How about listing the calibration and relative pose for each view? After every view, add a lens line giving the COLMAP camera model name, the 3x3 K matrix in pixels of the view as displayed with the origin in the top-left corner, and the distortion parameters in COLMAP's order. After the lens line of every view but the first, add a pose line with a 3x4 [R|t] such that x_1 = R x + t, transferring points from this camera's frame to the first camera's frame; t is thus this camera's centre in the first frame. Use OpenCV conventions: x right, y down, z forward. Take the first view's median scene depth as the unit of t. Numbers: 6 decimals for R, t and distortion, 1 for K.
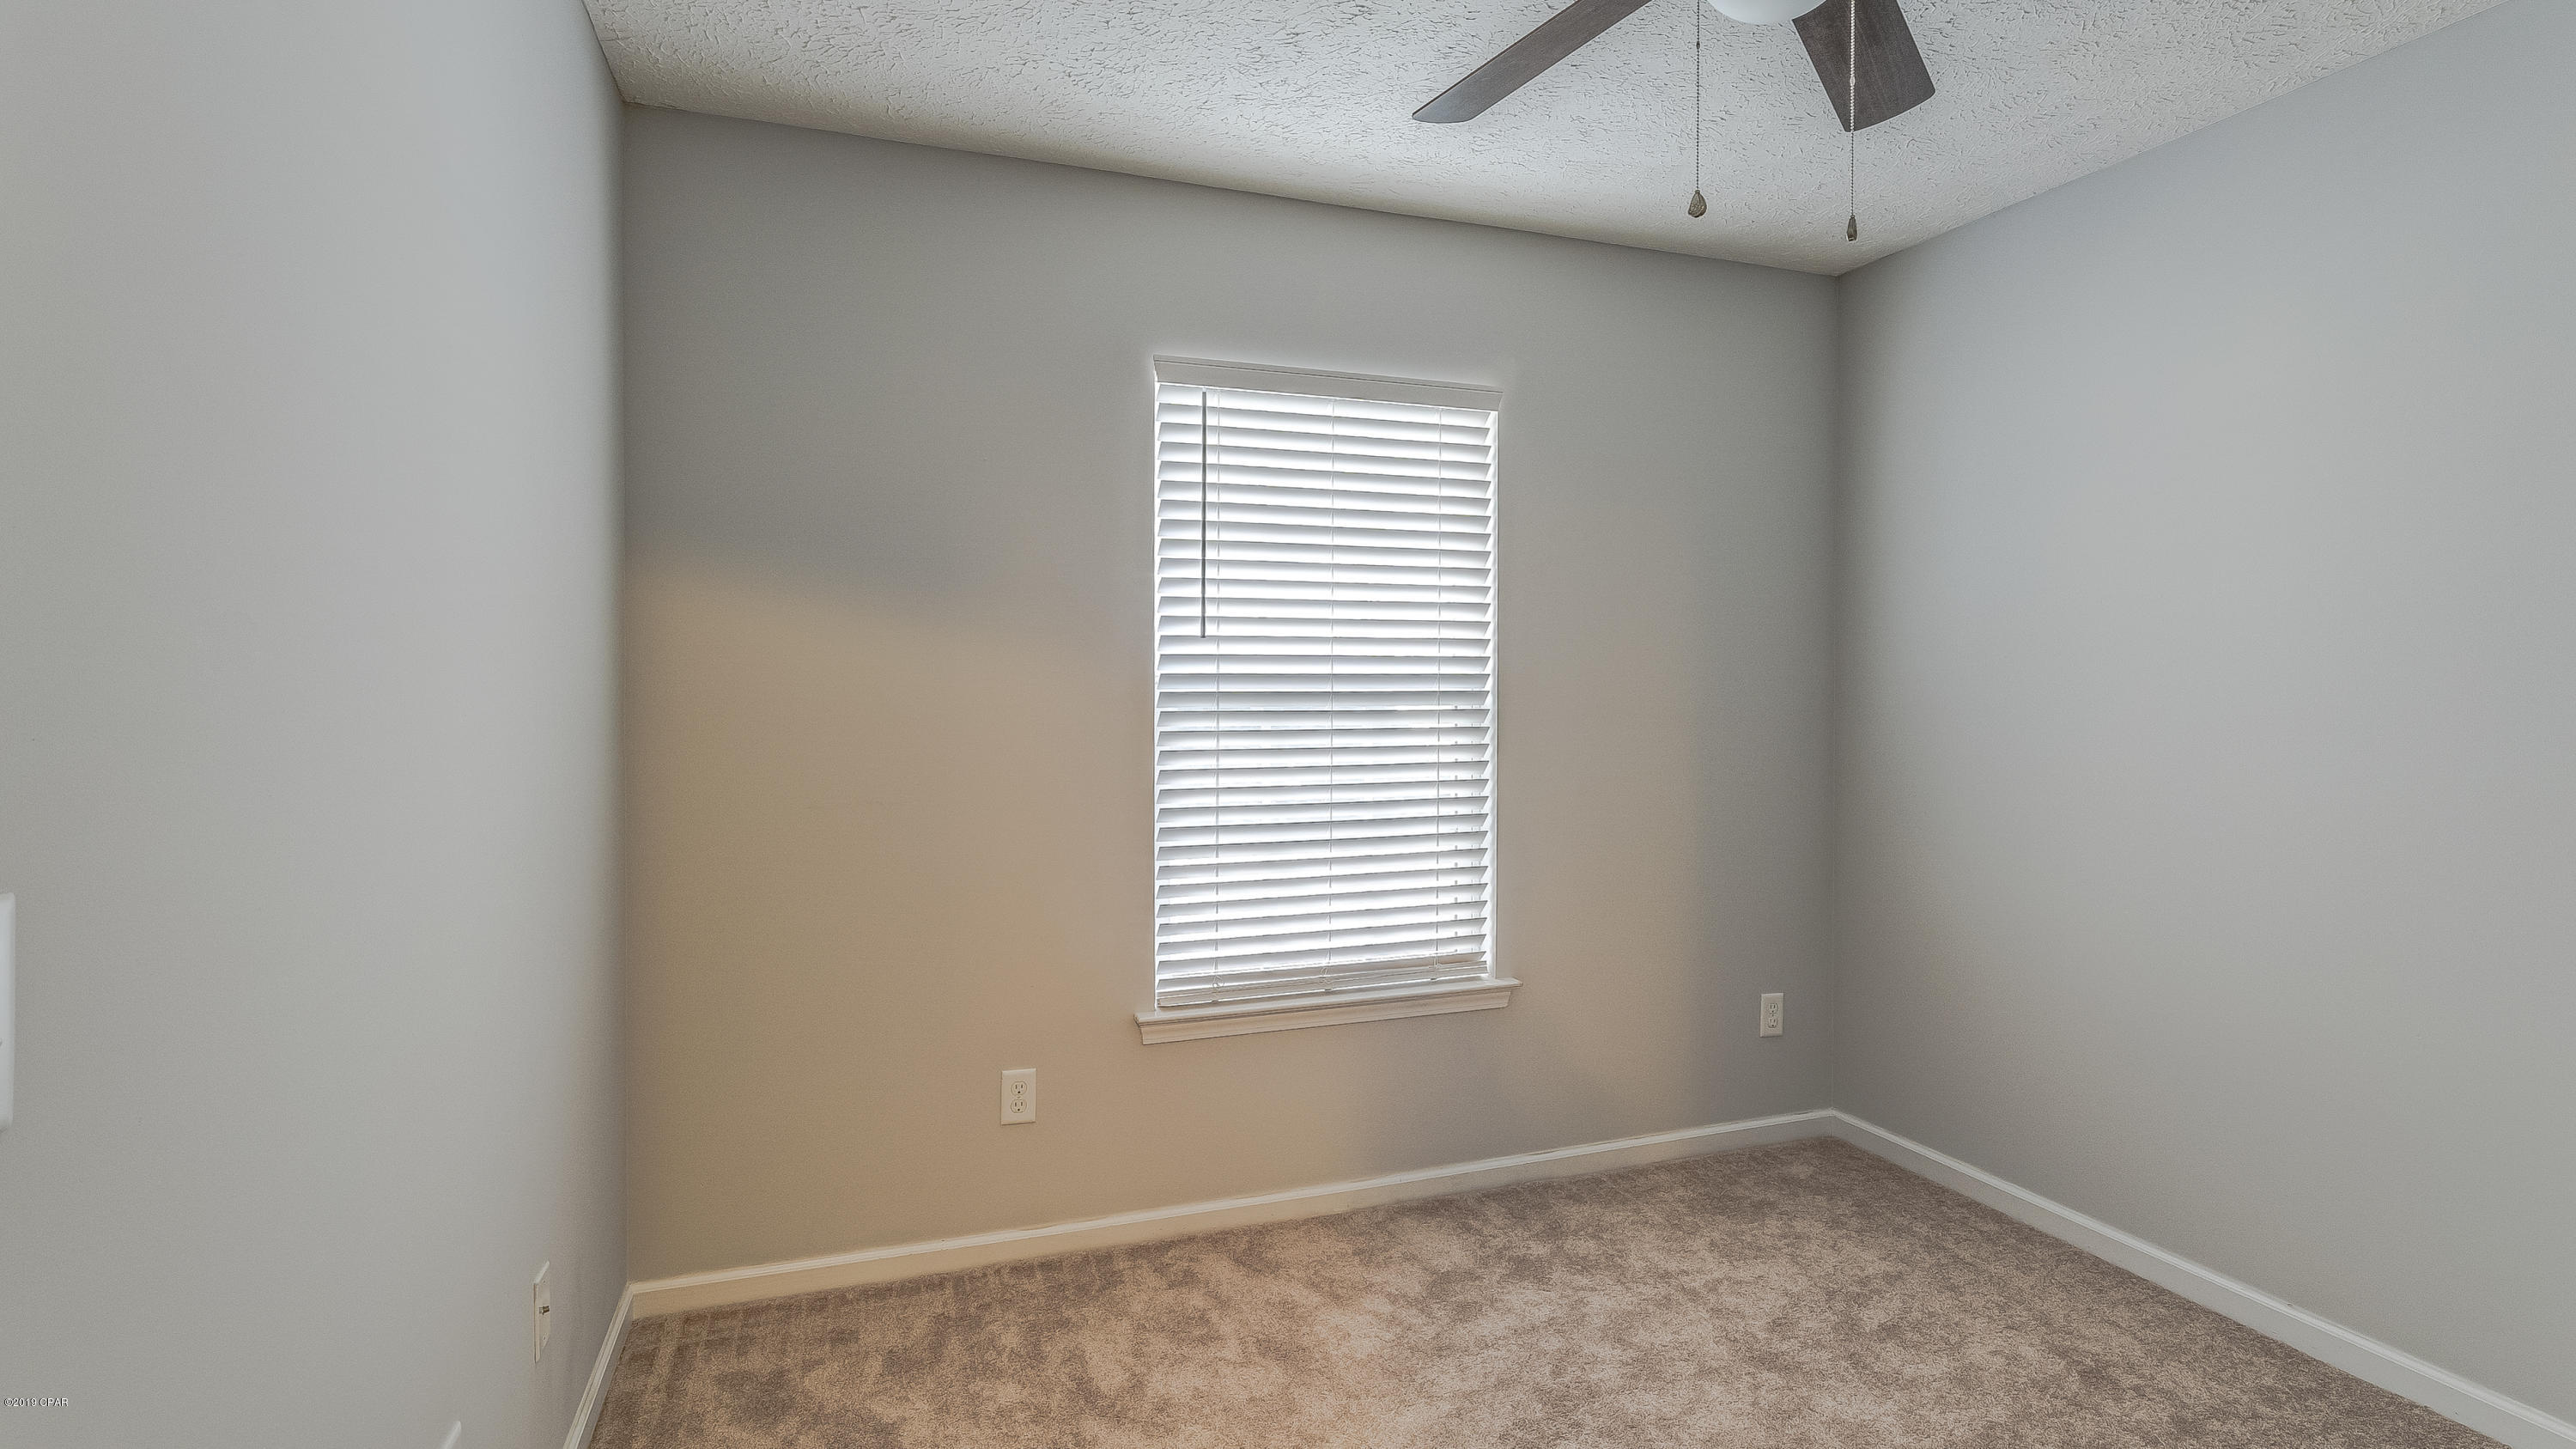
lens RADIAL K [[1219.4, 0, 1293.0], [0, 1219.4, 719.4], [0, 0, 1]] dist [-0.002314, 0.002498]
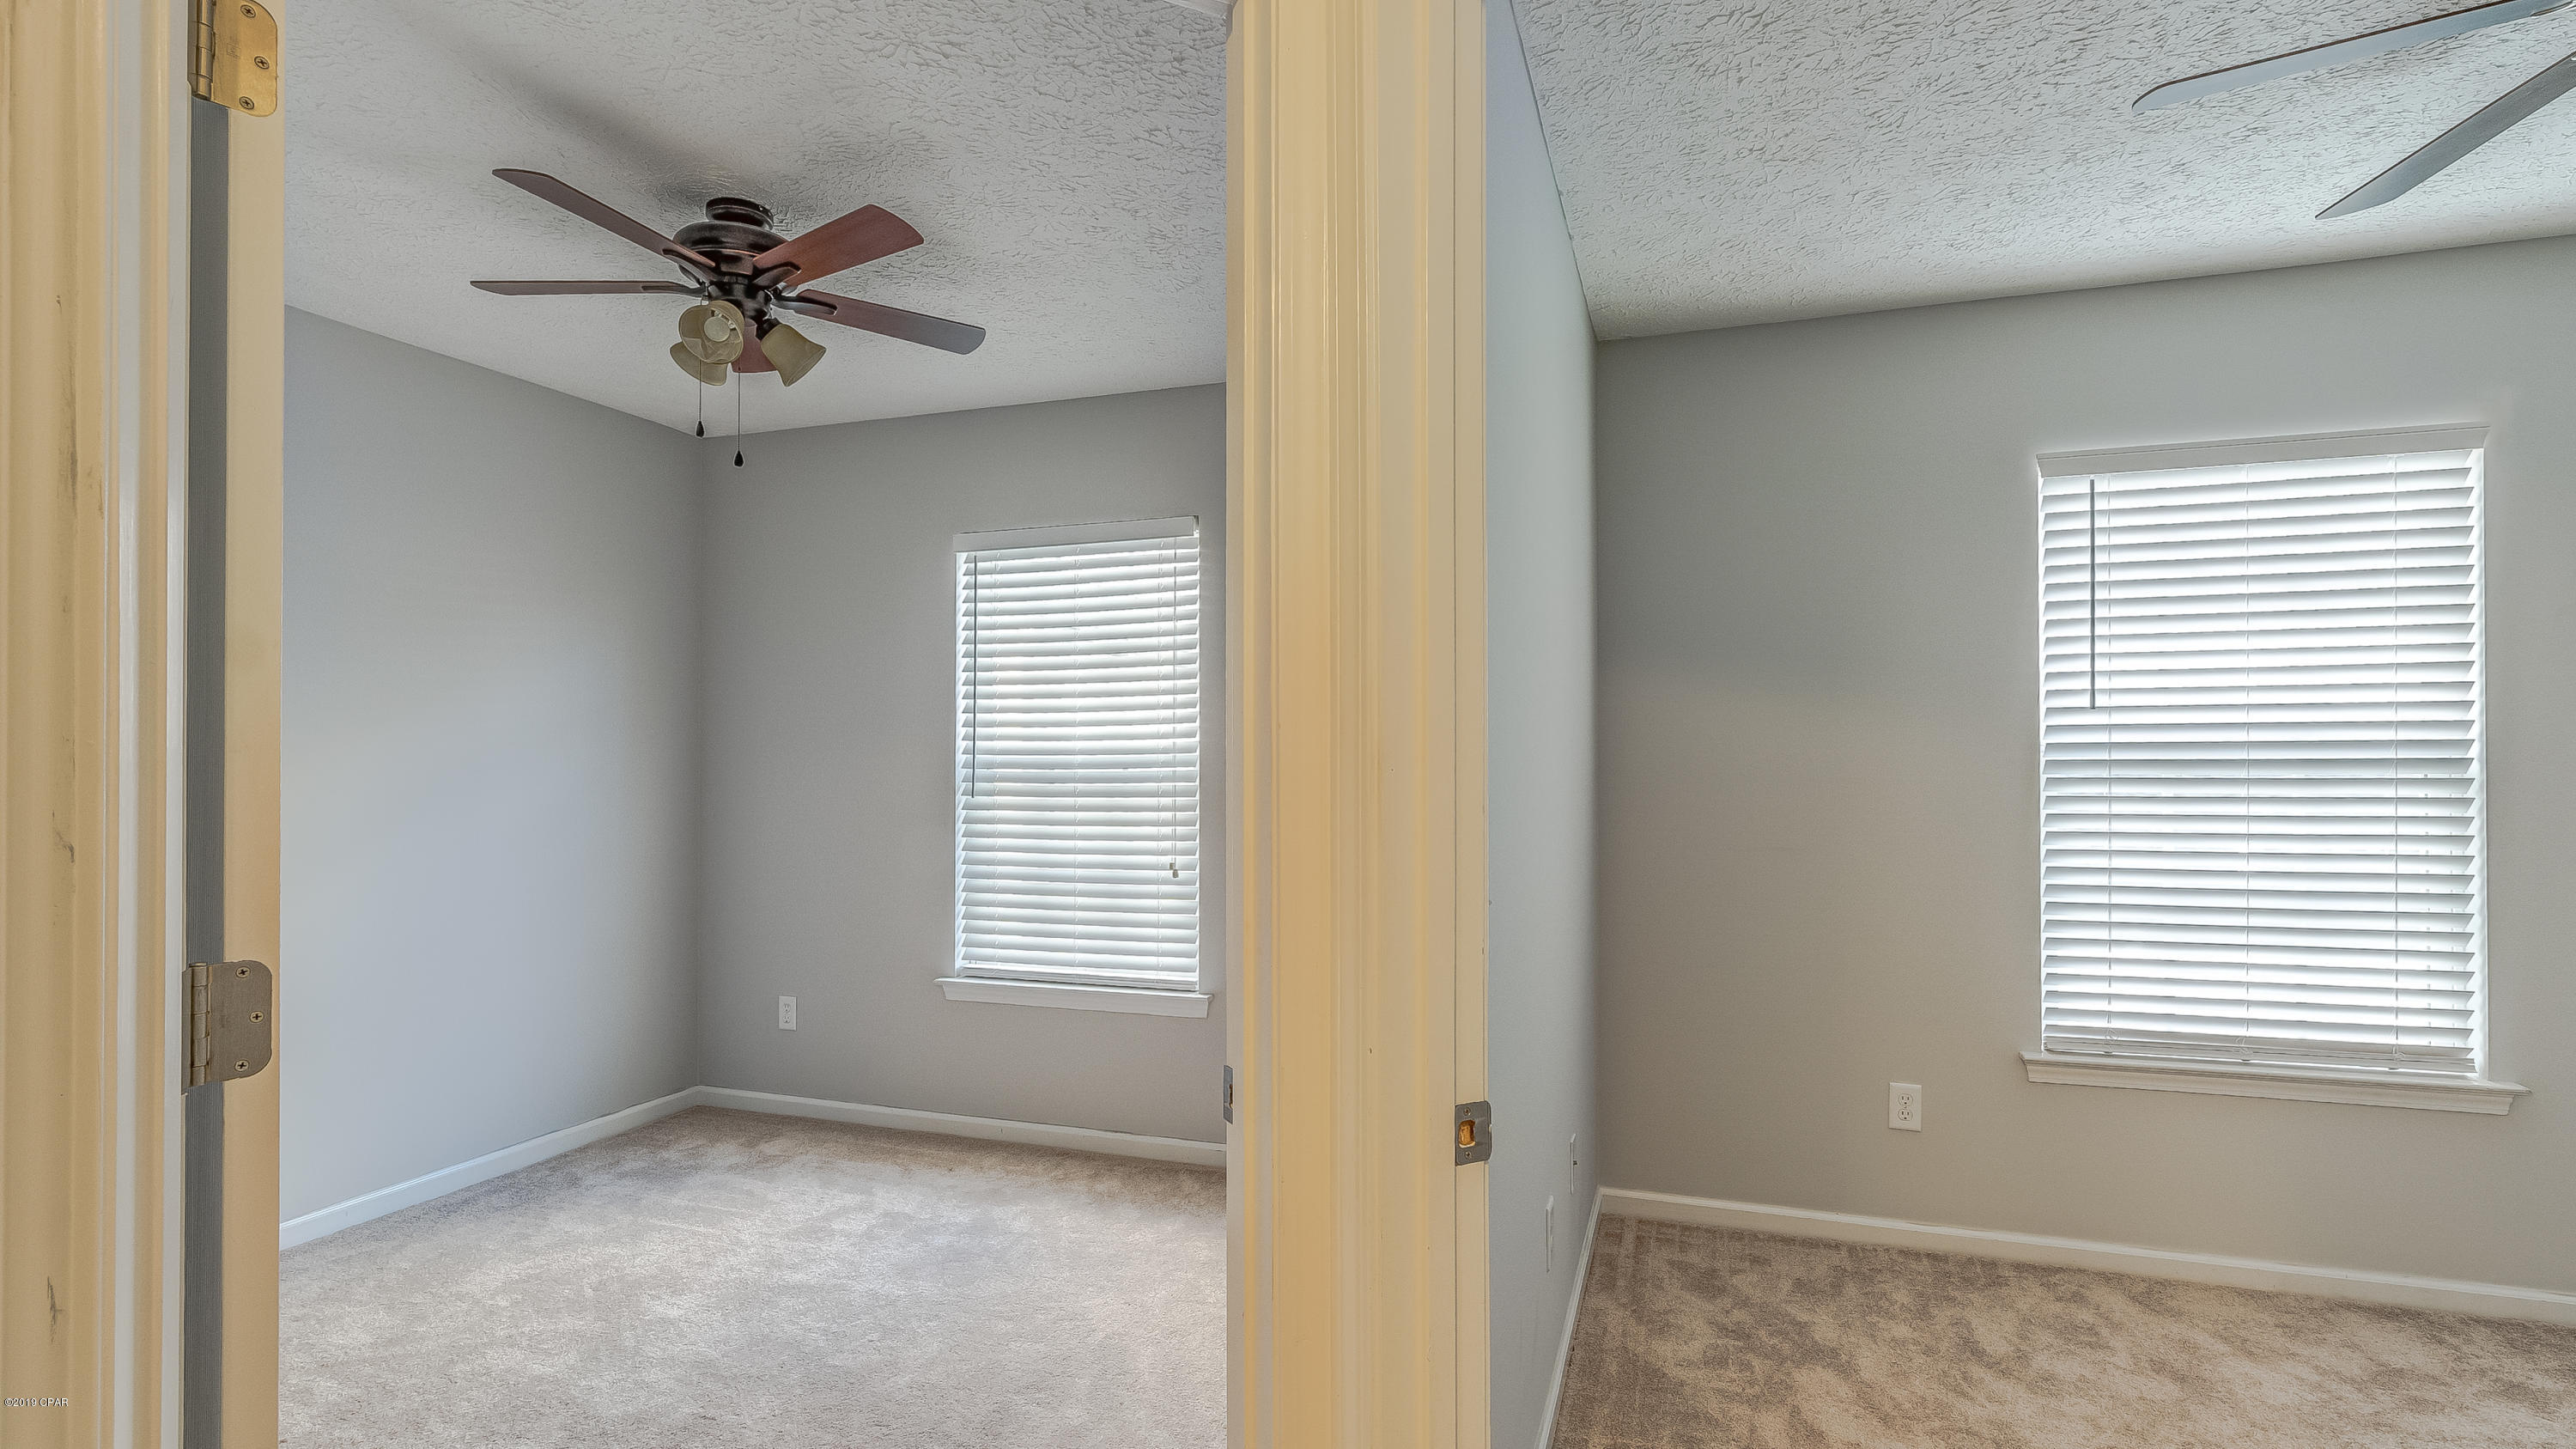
lens RADIAL K [[1219.4, 0, 1289.2], [0, 1219.4, 746.0], [0, 0, 1]] dist [-0.002314, 0.002498]
pose [[0.781894, -0.008650, -0.623351, 0.042820], [-0.011686, 0.999525, -0.028527, 0.004356], [0.623302, 0.029590, 0.781421, -0.281152]]
